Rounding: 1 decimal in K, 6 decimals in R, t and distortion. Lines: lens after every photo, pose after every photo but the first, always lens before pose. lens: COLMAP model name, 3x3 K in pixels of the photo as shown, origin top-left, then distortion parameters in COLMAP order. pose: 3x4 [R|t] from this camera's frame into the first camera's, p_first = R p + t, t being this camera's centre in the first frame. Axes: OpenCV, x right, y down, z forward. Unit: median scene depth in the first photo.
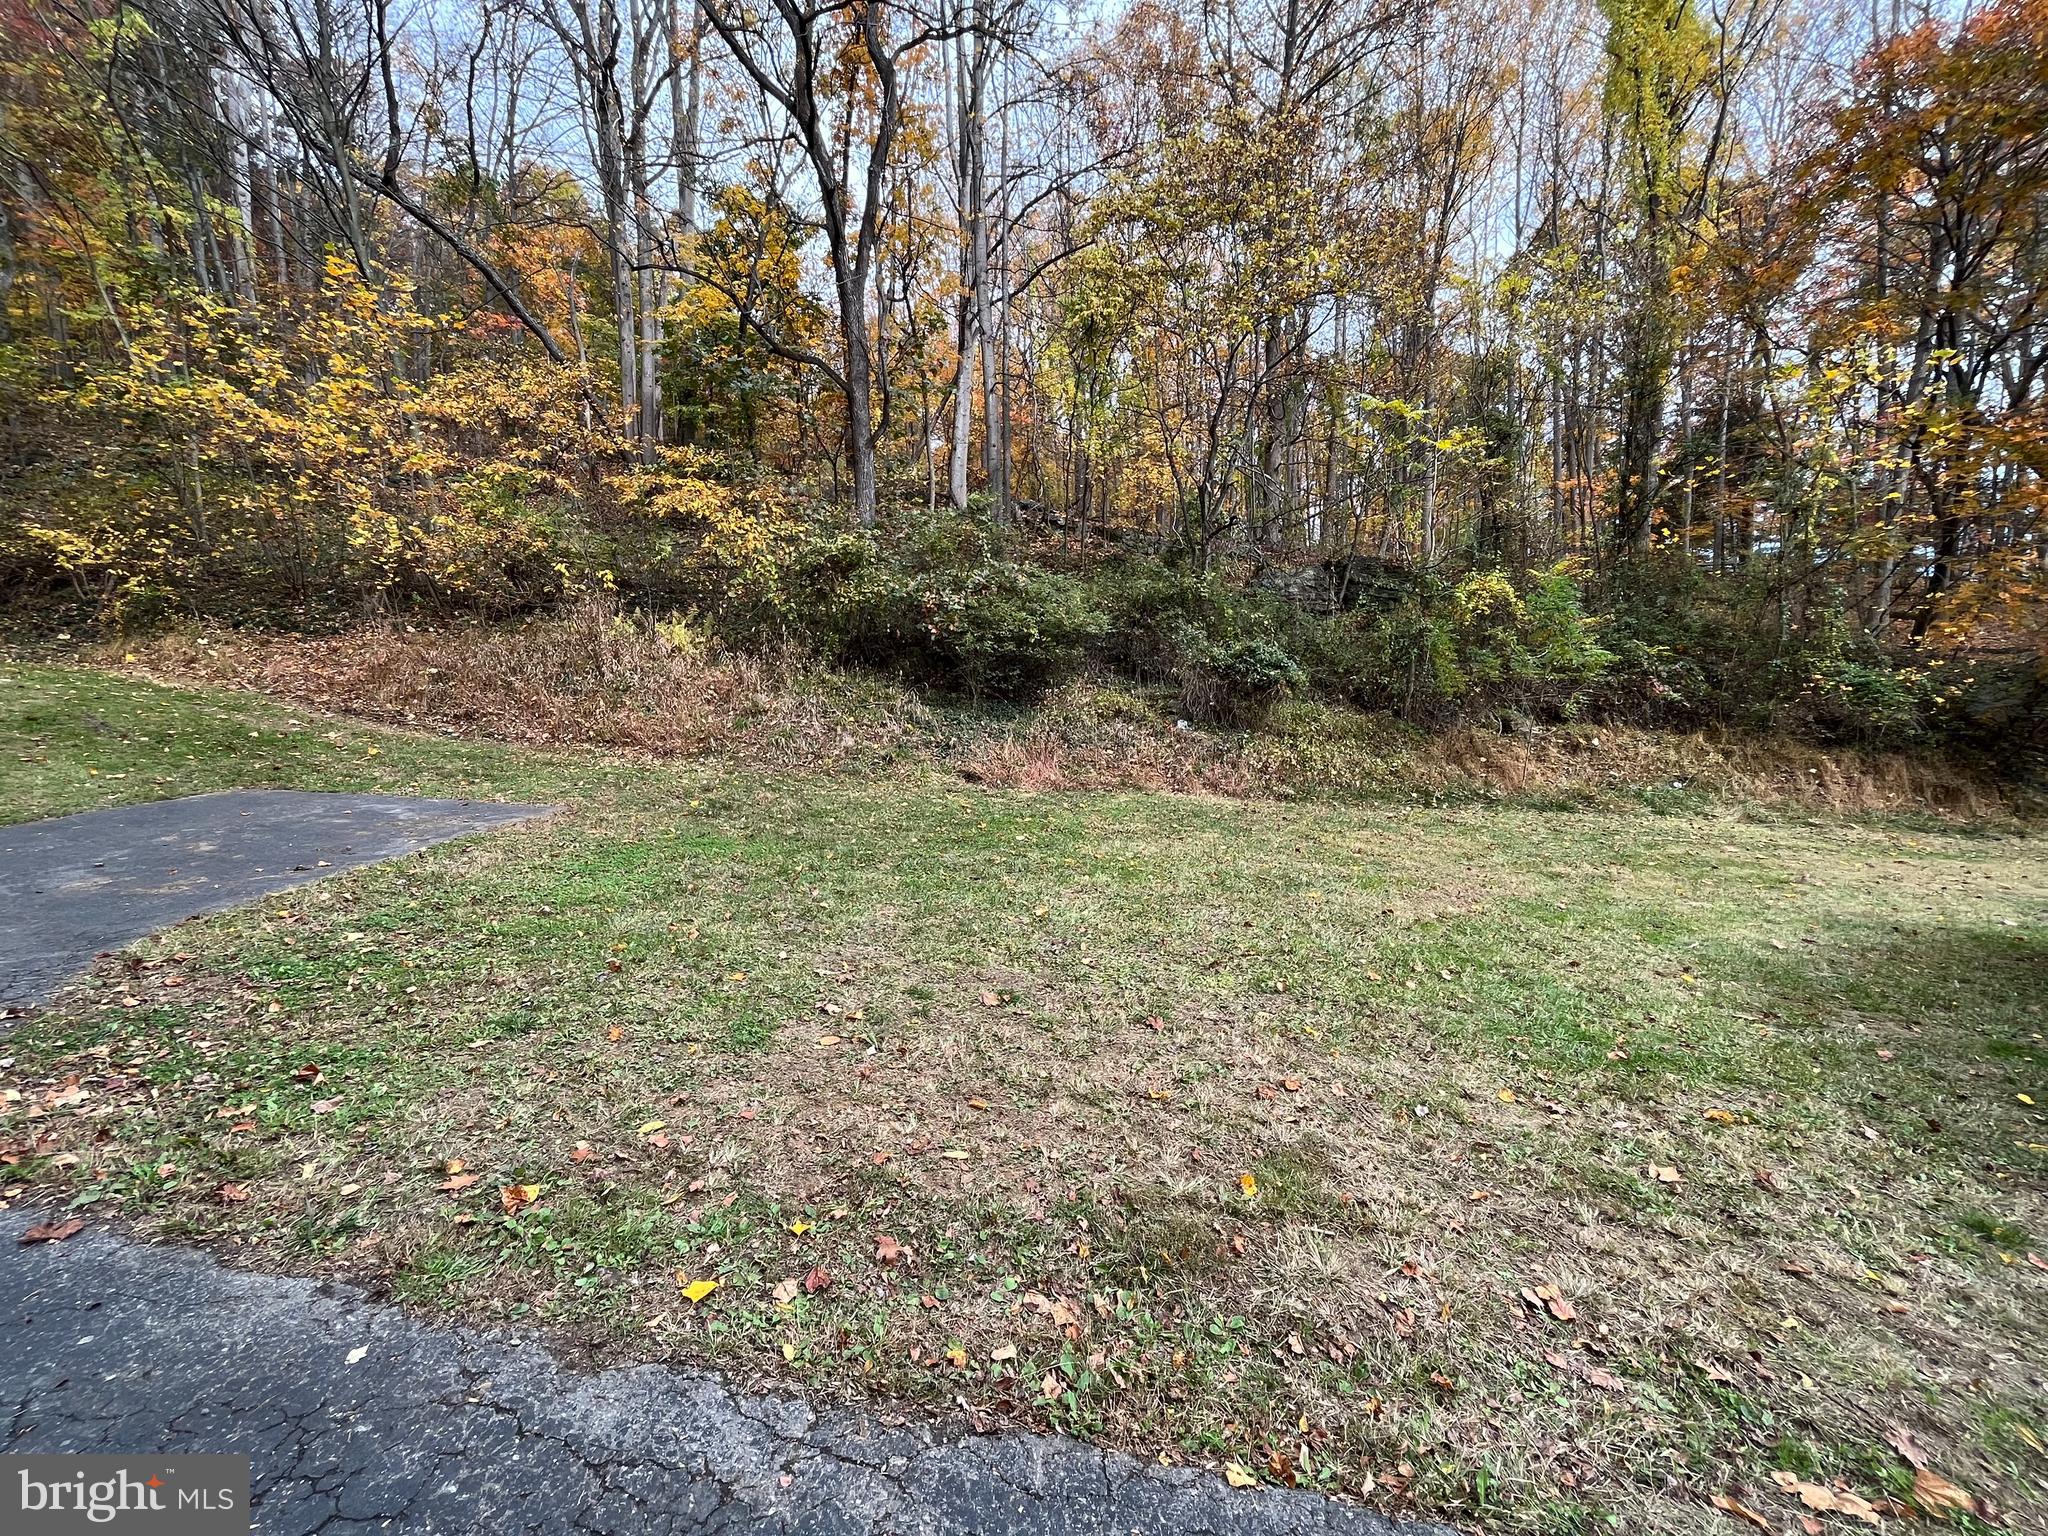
lens RADIAL K [[834.4, 0, 1019.1], [0, 834.4, 779.0], [0, 0, 1]] dist [-0.000391, 0.000508]
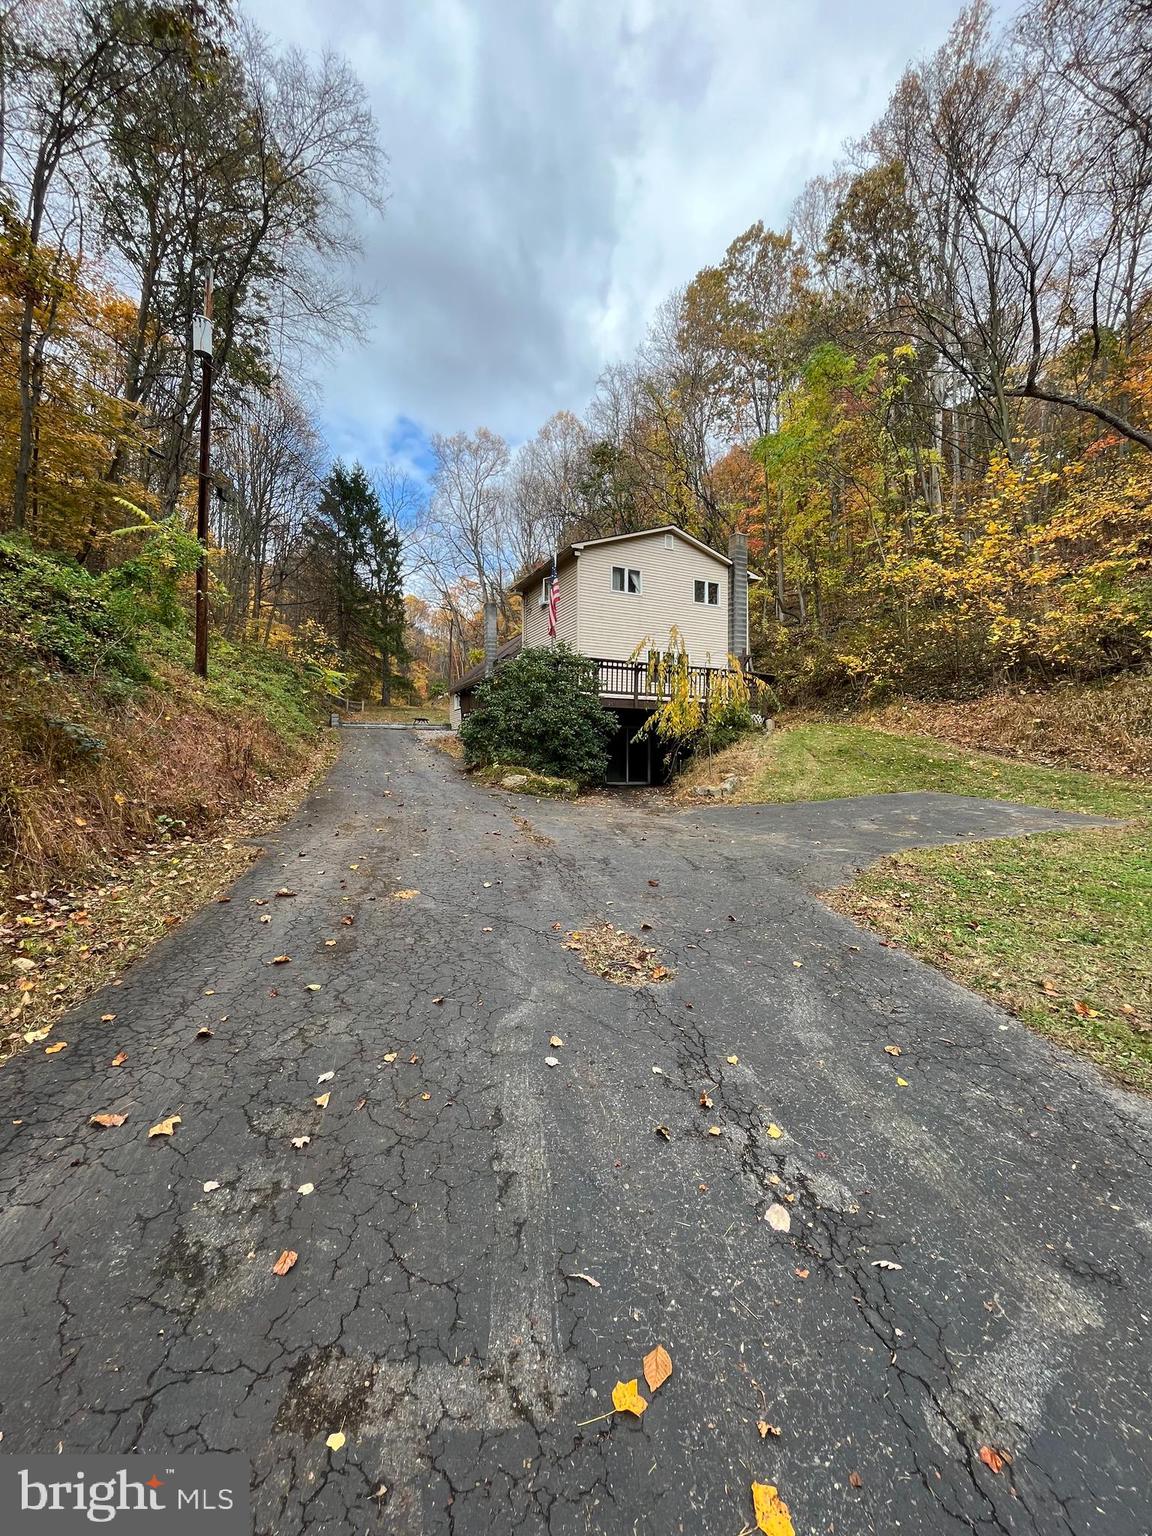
lens RADIAL K [[625.8, 0, 578.1], [0, 625.8, 756.9], [0, 0, 1]] dist [-0.000391, 0.000508]
pose [[0.329808, 0.020852, -0.943818, 0.049524], [-0.086457, 0.996222, -0.008202, 0.008723], [0.940081, 0.084305, 0.330365, -0.085031]]
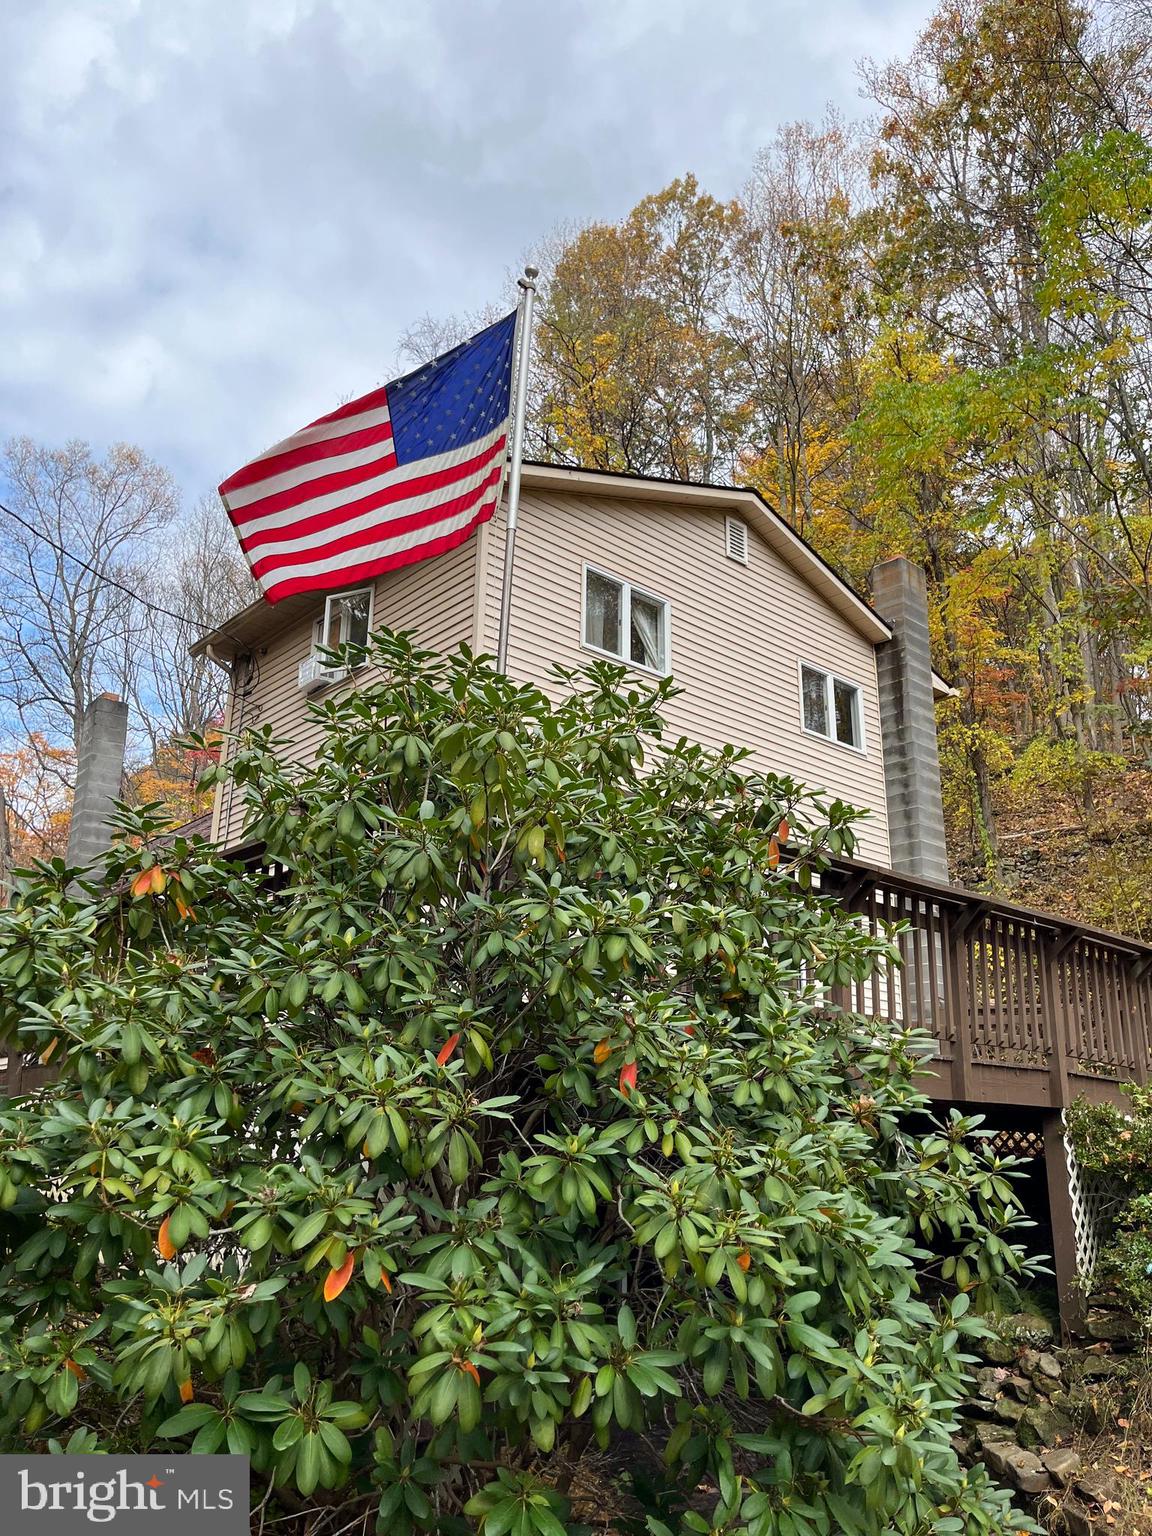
lens RADIAL K [[1183.8, 0, 568.5], [0, 1183.8, 775.8], [0, 0, 1]] dist [0.087680, -0.002947]
pose [[0.559315, -0.207281, -0.802621, -0.679194], [-0.106031, 0.942390, -0.317266, -0.057752], [0.822146, 0.262555, 0.505115, 0.047927]]
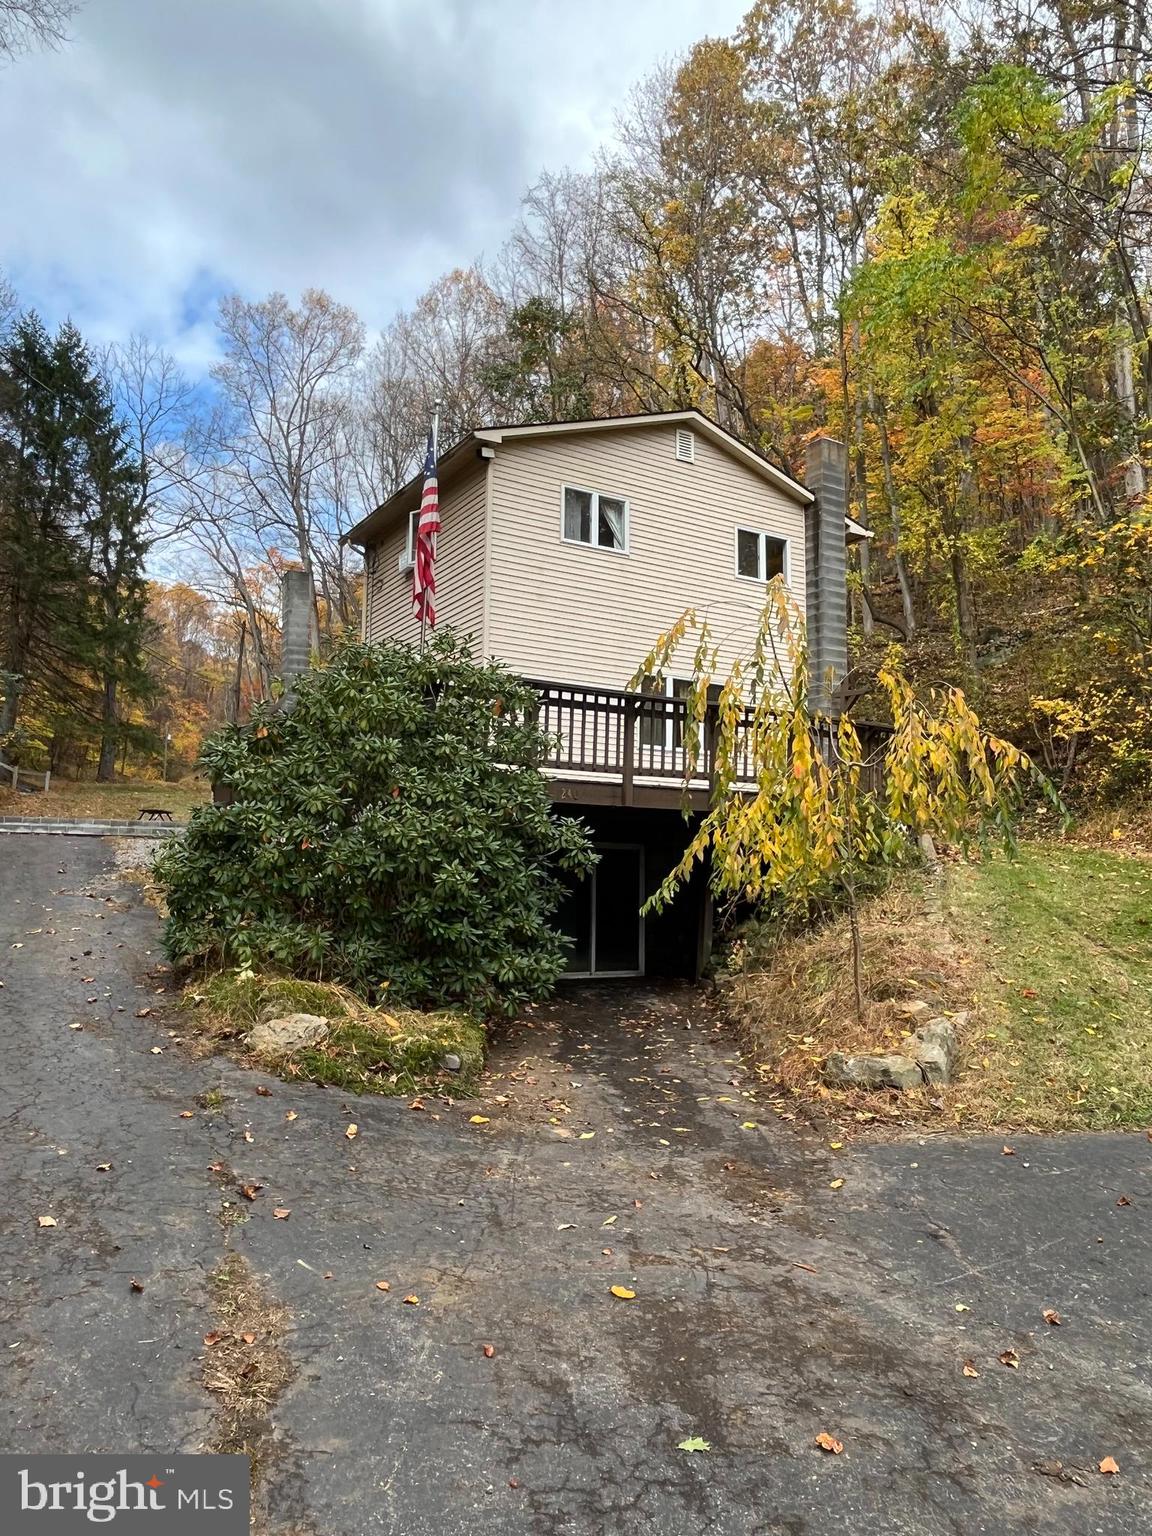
lens RADIAL K [[1095.7, 0, 563.1], [0, 1095.7, 769.8], [0, 0, 1]] dist [0.023678, 0.001496]
pose [[0.404105, -0.063580, -0.912500, -0.268974], [-0.097370, 0.988923, -0.112025, -0.028939], [0.909515, 0.134120, 0.393438, 0.016638]]
